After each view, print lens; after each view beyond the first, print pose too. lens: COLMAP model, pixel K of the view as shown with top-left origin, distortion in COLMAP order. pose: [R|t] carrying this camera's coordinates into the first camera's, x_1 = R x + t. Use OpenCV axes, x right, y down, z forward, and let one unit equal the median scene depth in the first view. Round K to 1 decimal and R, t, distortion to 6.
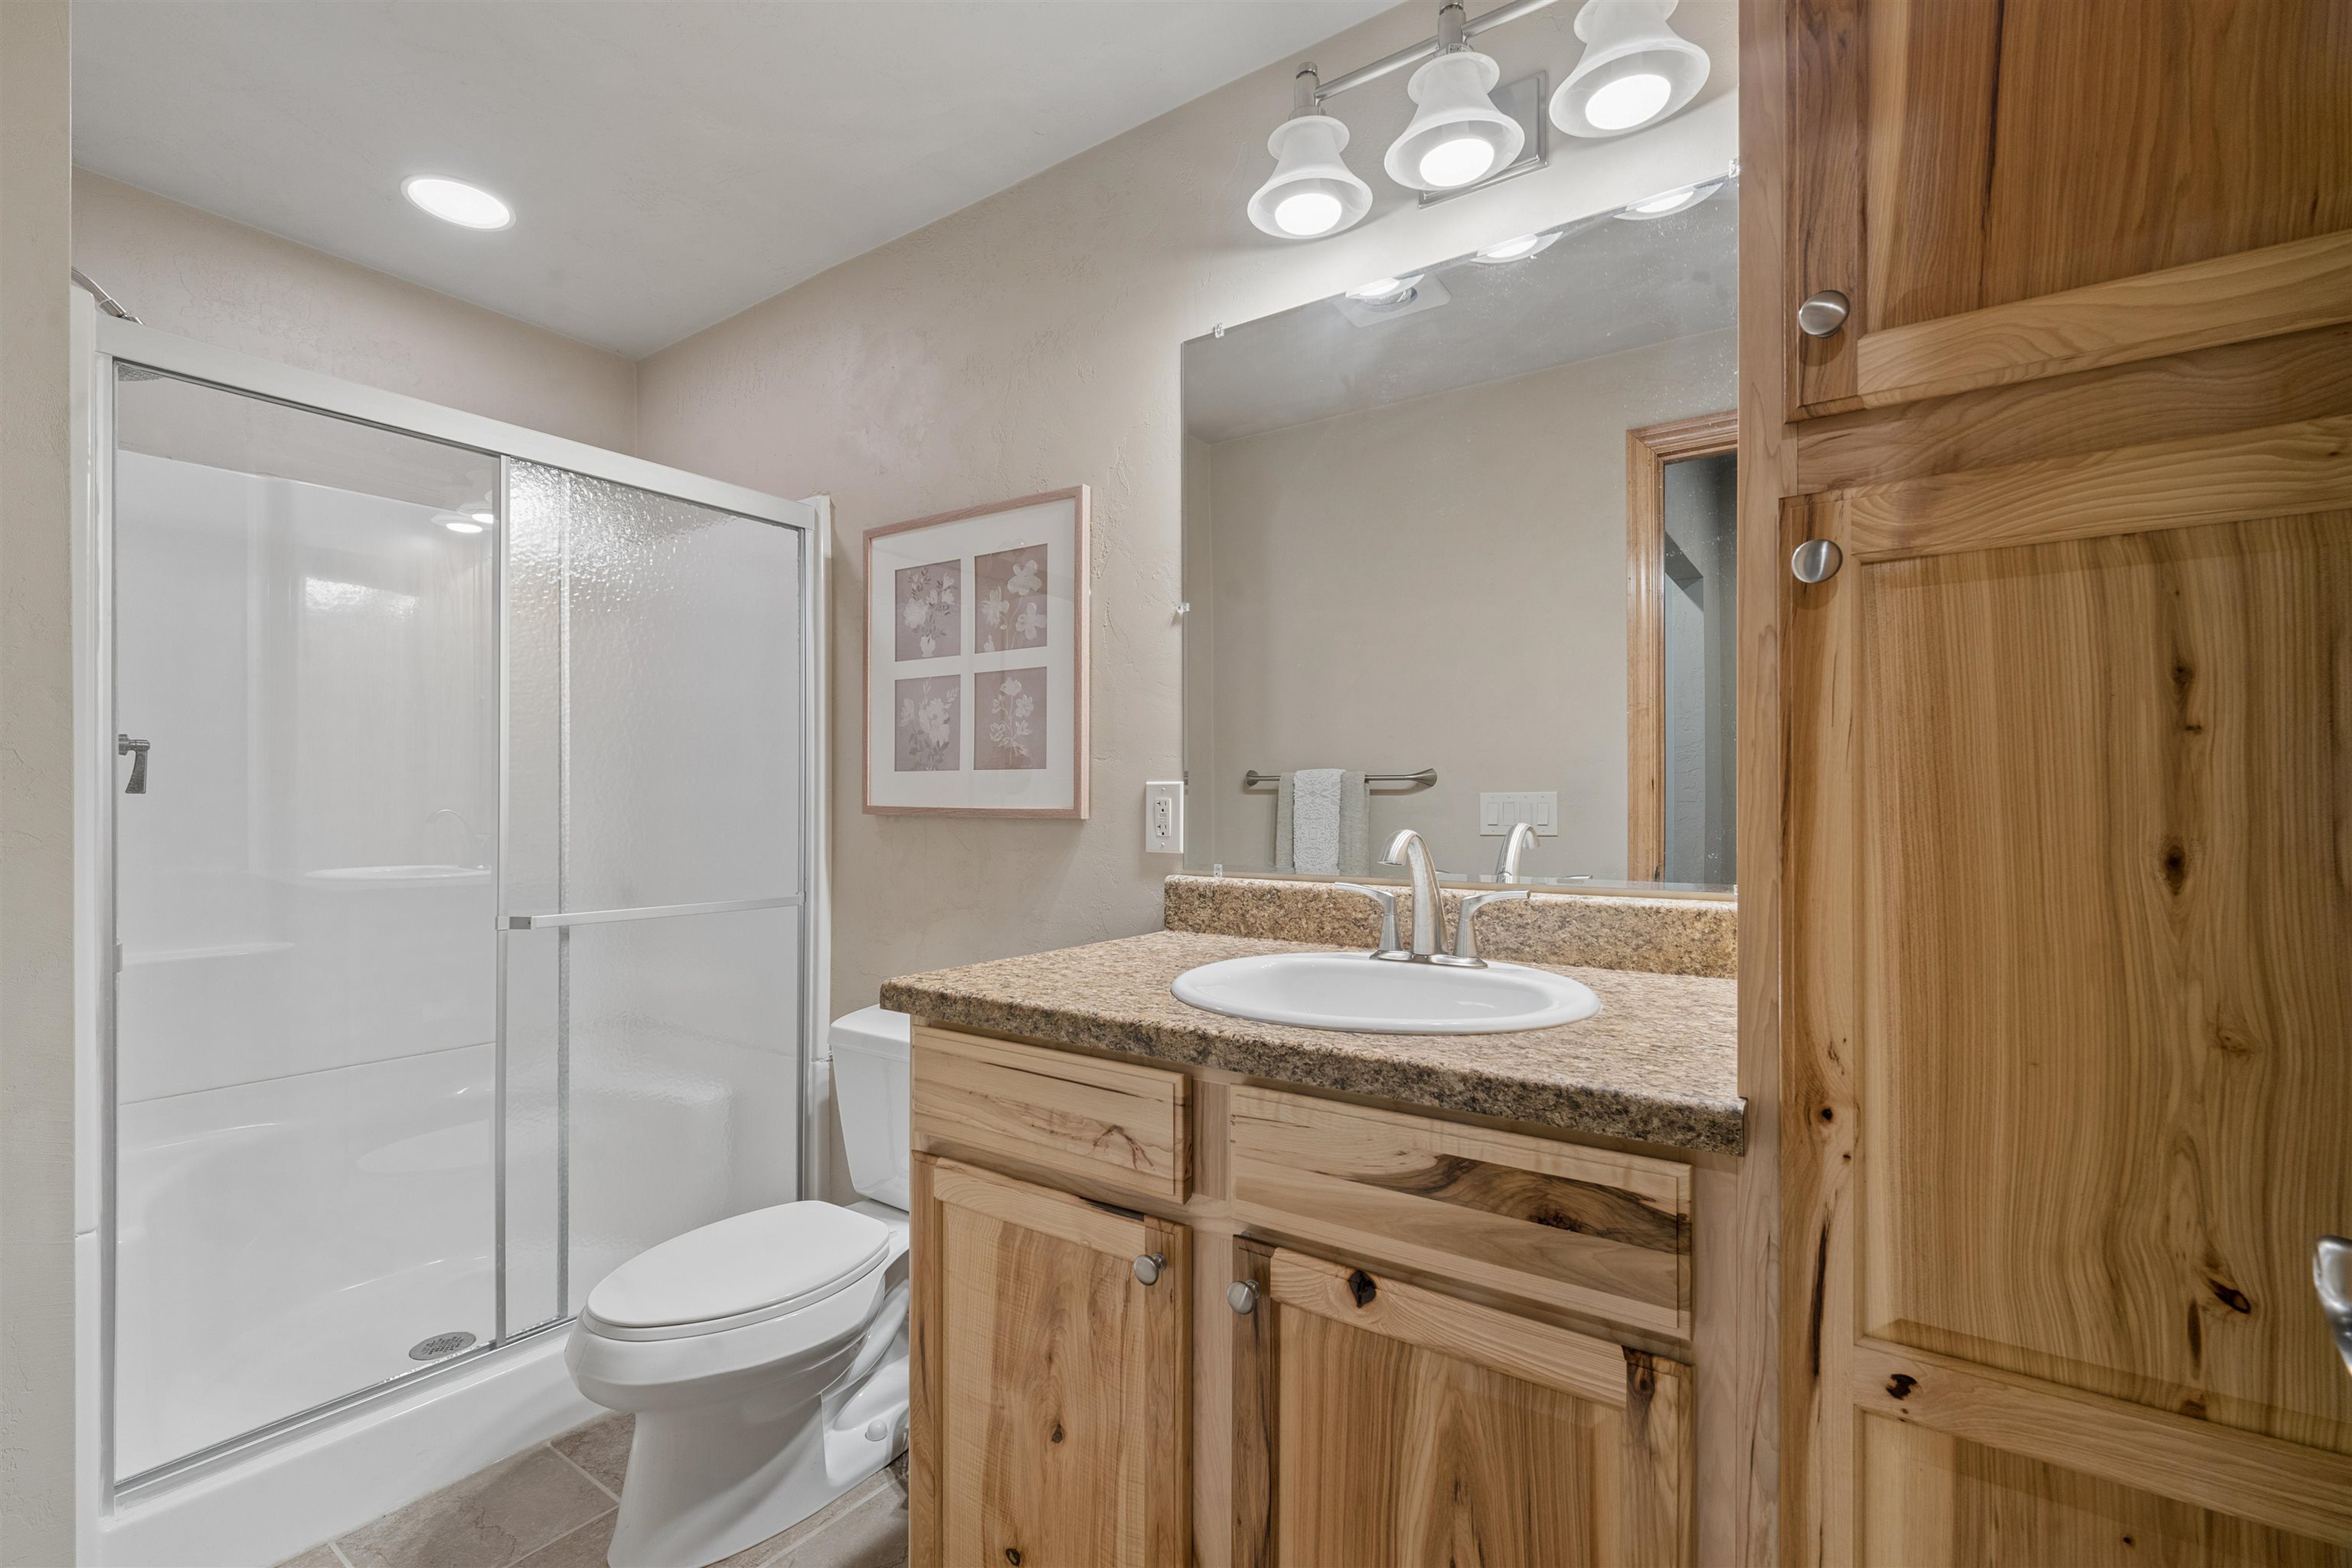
lens RADIAL K [[1066.4, 0, 1176.0], [0, 1066.4, 784.0], [0, 0, 1]] dist [0.000603, 0.000052]
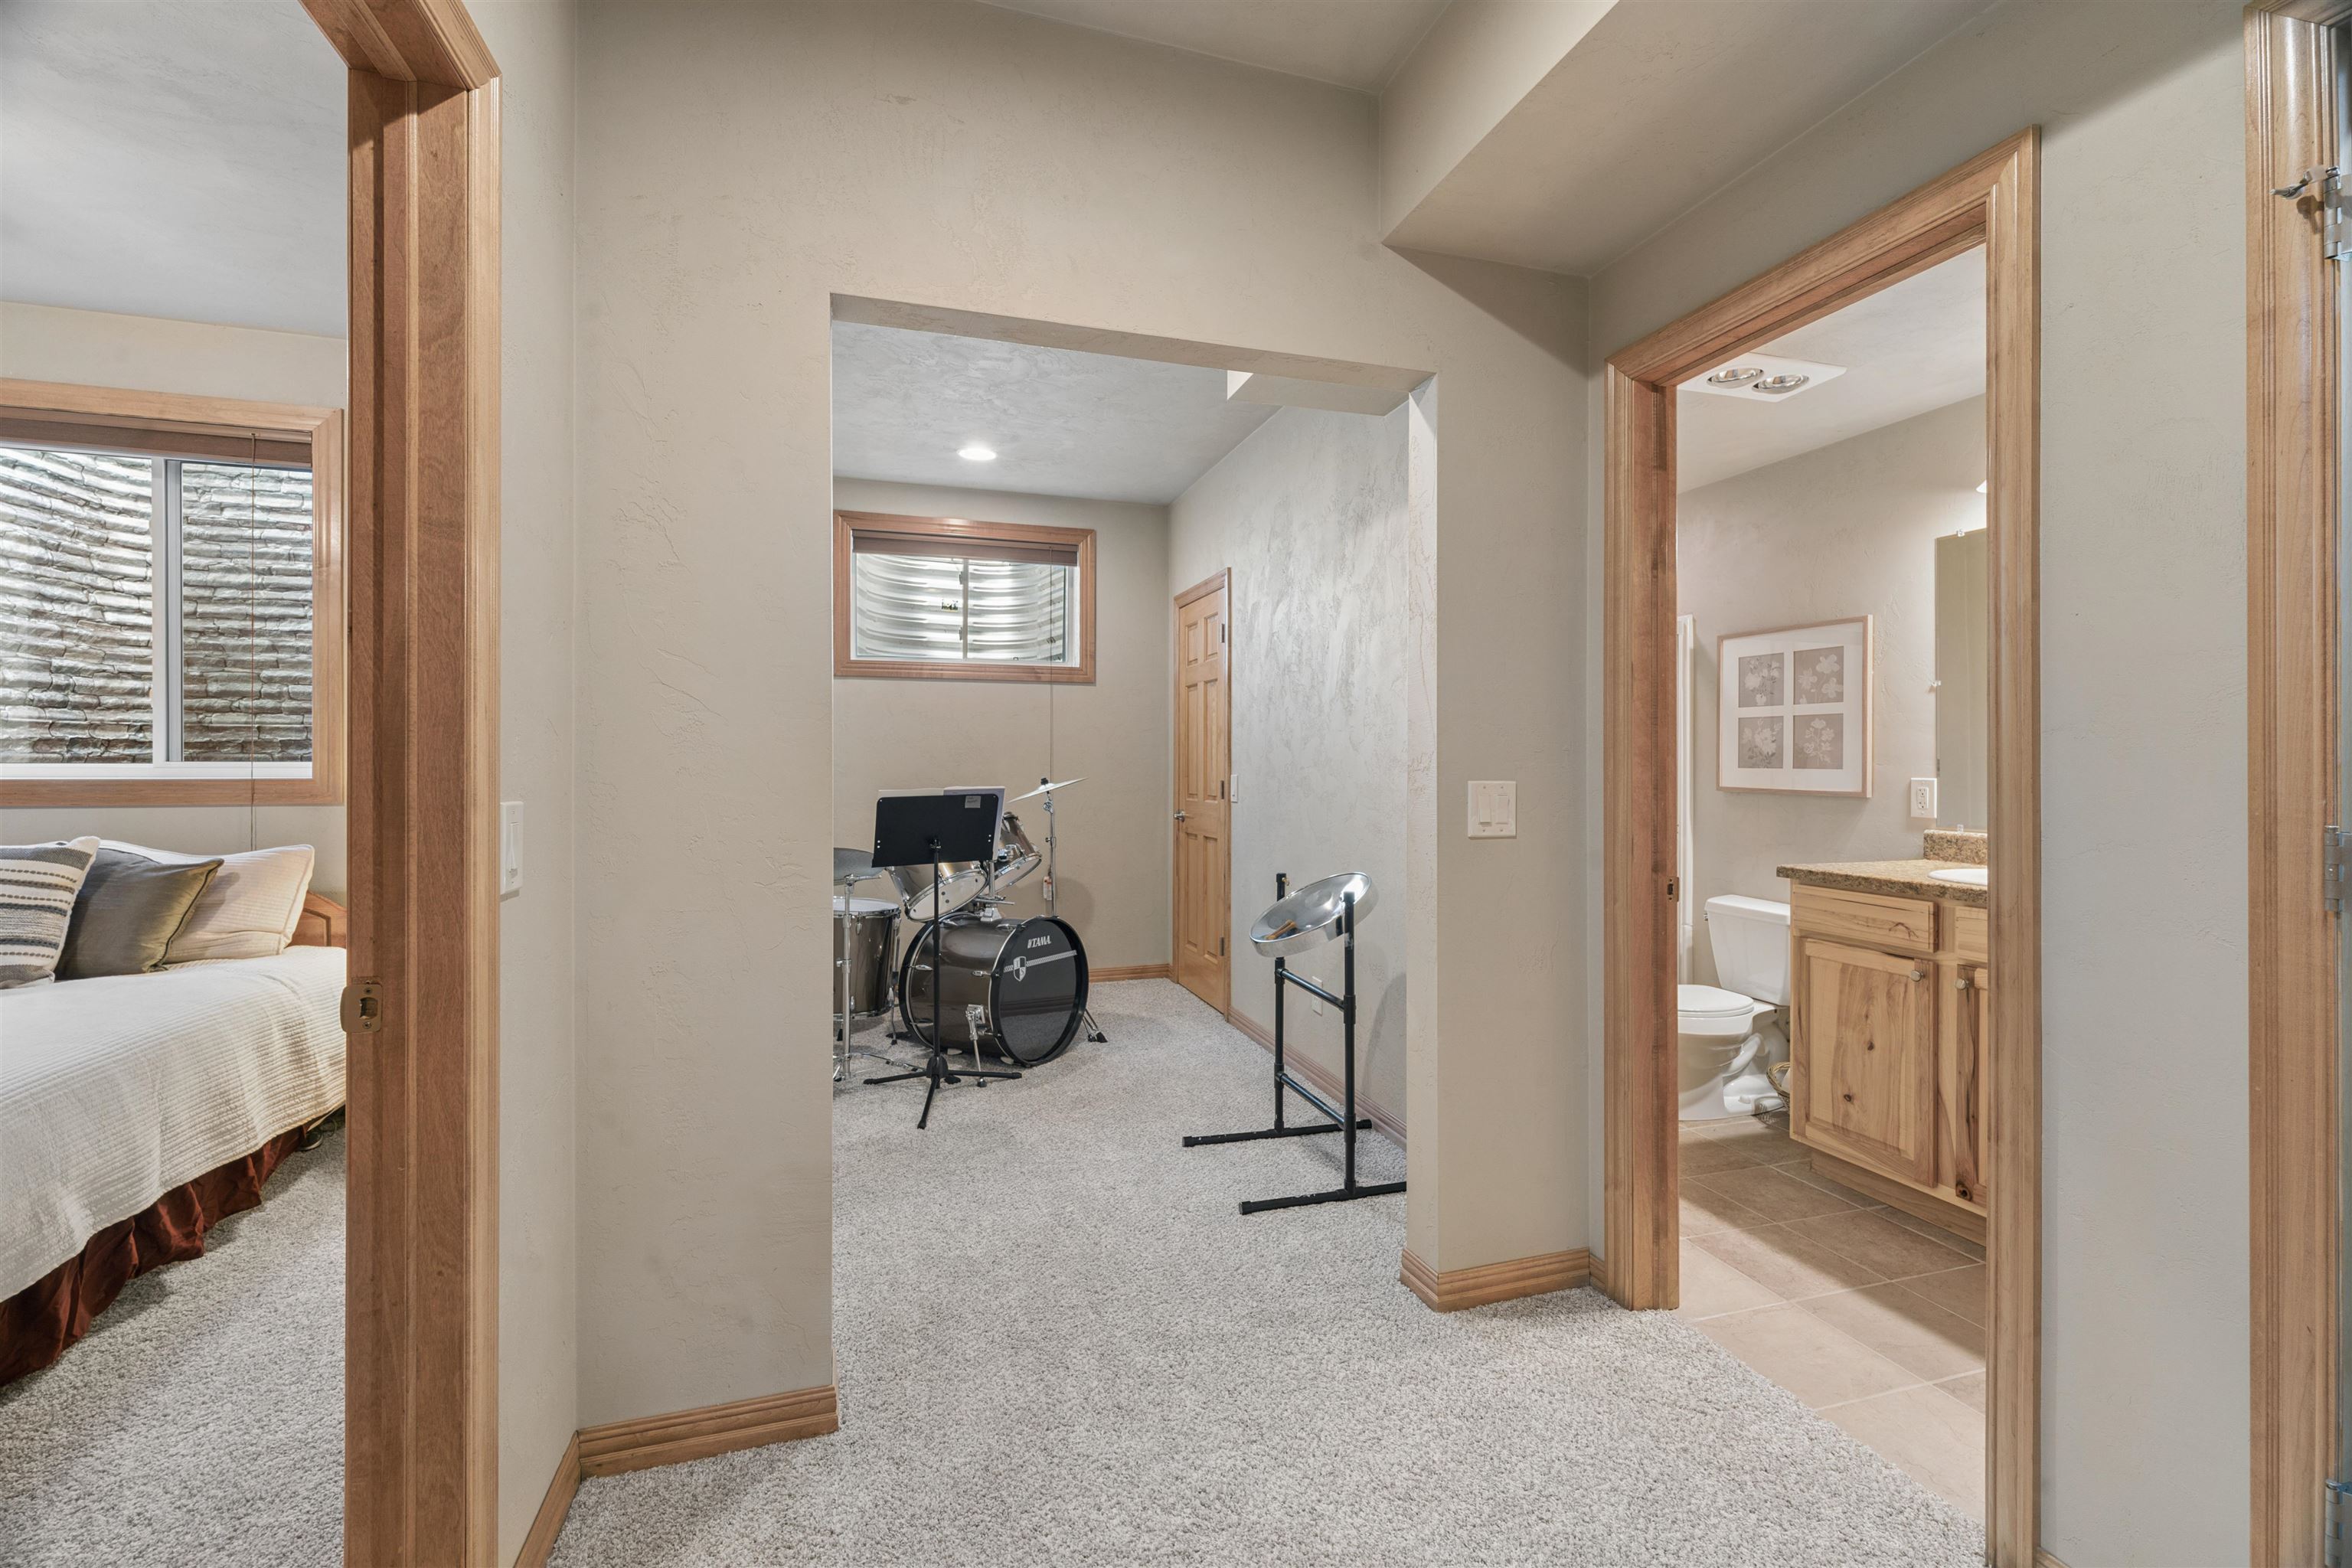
lens RADIAL K [[990.8, 0, 1185.2], [0, 990.8, 765.2], [0, 0, 1]] dist [0.001235, 0.000441]
pose [[0.796829, 0.002077, -0.604202, 0.007611], [0.008630, 0.999853, 0.014817, -0.063020], [0.604143, -0.017021, 0.796694, -1.154748]]
